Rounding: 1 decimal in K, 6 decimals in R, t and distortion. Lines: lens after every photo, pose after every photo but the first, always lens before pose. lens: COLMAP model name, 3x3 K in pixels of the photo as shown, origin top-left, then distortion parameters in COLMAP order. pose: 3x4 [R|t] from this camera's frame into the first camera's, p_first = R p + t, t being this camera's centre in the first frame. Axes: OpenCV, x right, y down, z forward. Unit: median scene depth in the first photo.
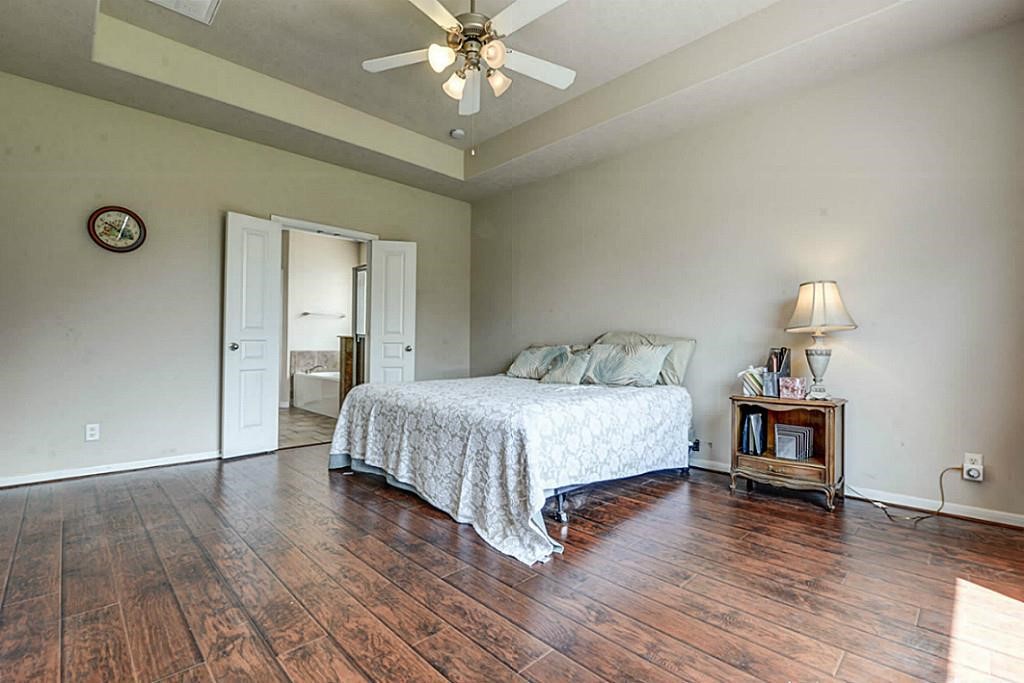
lens RADIAL K [[454.2, 0, 516.6], [0, 454.2, 341.3], [0, 0, 1]] dist [-0.015345, -0.000806]
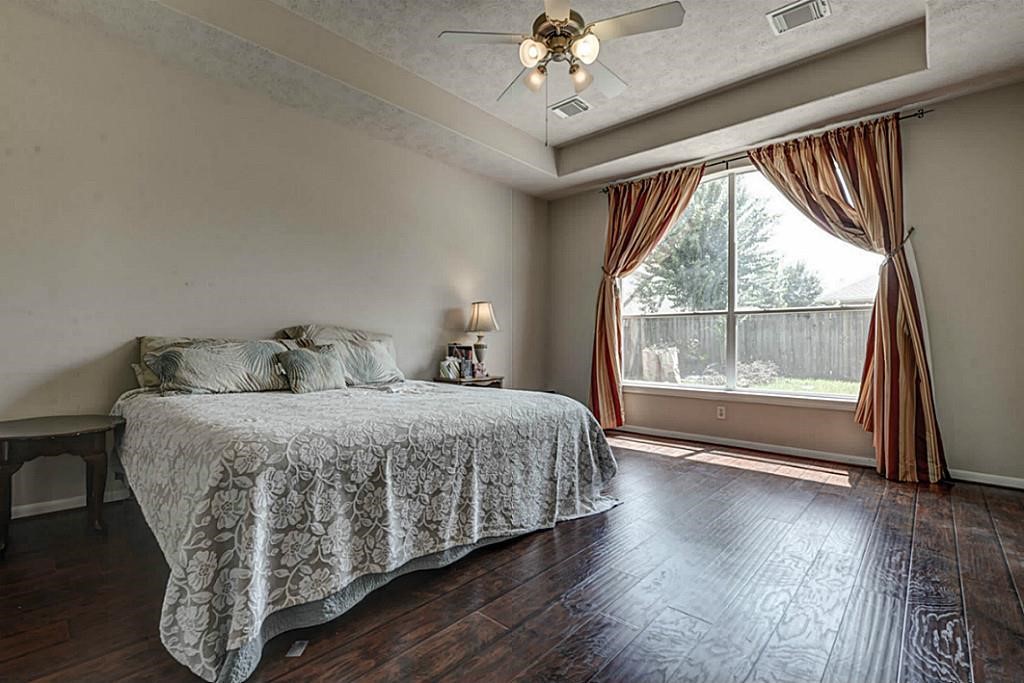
lens RADIAL K [[454.2, 0, 515.2], [0, 454.2, 342.0], [0, 0, 1]] dist [-0.015345, -0.000806]
pose [[-0.037818, -0.001930, 0.999283, -0.976182], [-0.017134, 0.999852, 0.001283, 0.007132], [-0.999138, -0.017073, -0.037845, 1.012870]]
